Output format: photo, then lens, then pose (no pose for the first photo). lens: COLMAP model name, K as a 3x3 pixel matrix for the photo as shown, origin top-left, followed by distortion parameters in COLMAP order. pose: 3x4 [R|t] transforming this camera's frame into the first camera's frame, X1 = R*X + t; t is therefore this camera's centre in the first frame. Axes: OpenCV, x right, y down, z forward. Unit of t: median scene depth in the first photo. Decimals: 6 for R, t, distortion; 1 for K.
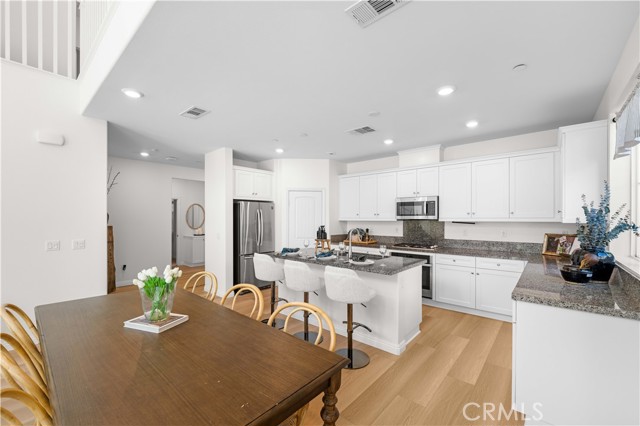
lens RADIAL K [[263.7, 0, 321.0], [0, 263.7, 220.1], [0, 0, 1]] dist [-0.001132, -0.000196]
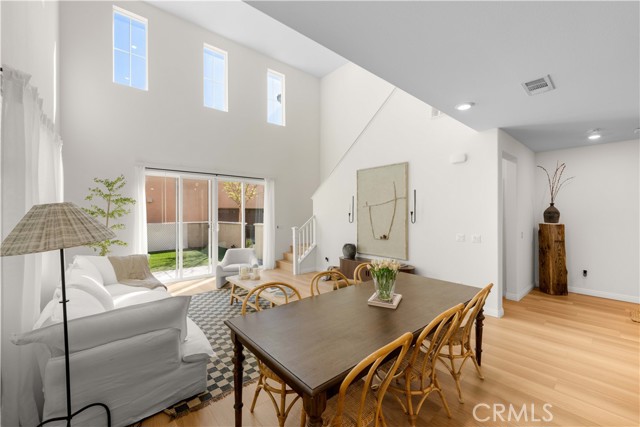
lens RADIAL K [[259.5, 0, 320.0], [0, 259.5, 213.5], [0, 0, 1]] dist [-0.001575, -0.000129]
pose [[-0.133789, 0.002710, -0.991006, 0.249578], [0.000677, 0.999996, 0.002643, -0.020652], [0.991010, -0.000317, -0.133791, 0.308735]]
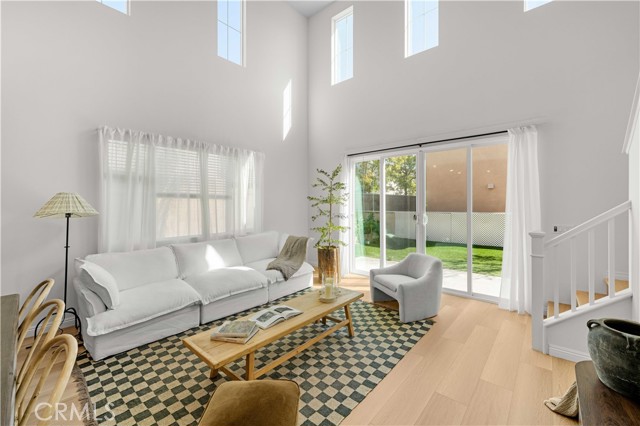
lens RADIAL K [[259.5, 0, 320.0], [0, 259.5, 213.0], [0, 0, 1]] dist [-0.001575, -0.000129]
pose [[-0.999546, 0.001083, 0.030119, -0.624895], [0.002560, 0.998794, 0.049035, -0.015403], [-0.030030, 0.049090, -0.998343, 0.569608]]
